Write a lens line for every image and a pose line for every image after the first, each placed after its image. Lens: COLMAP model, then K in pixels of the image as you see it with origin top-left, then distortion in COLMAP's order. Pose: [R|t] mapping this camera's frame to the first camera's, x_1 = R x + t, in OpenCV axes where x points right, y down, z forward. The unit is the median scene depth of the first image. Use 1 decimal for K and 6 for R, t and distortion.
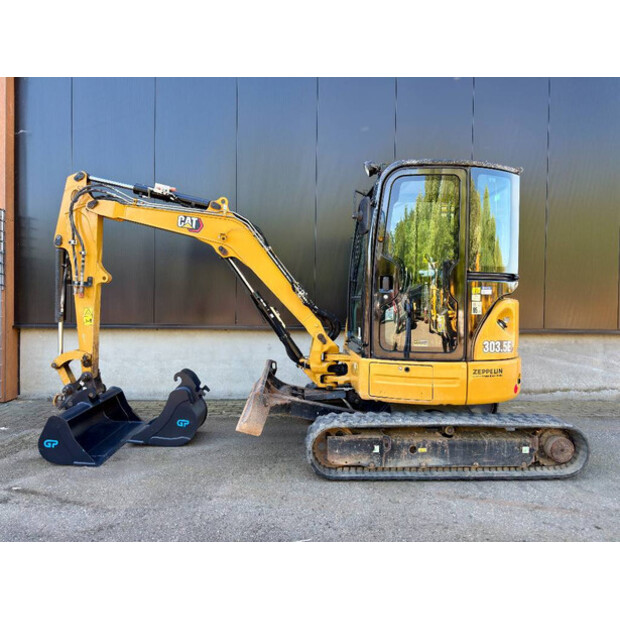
lens RADIAL K [[444.9, 0, 306.4], [0, 444.9, 310.4], [0, 0, 1]] dist [0.028631, -0.042439]
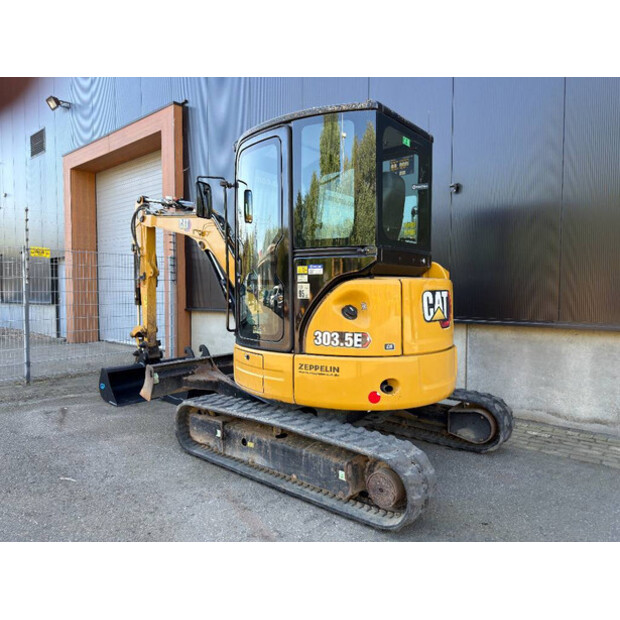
lens RADIAL K [[444.9, 0, 309.2], [0, 444.9, 306.3], [0, 0, 1]] dist [0.028631, -0.042439]
pose [[0.725770, 0.008301, -0.687887, 0.967723], [0.002925, 0.999881, 0.015152, 0.011344], [0.687931, -0.013008, 0.725659, 0.409083]]
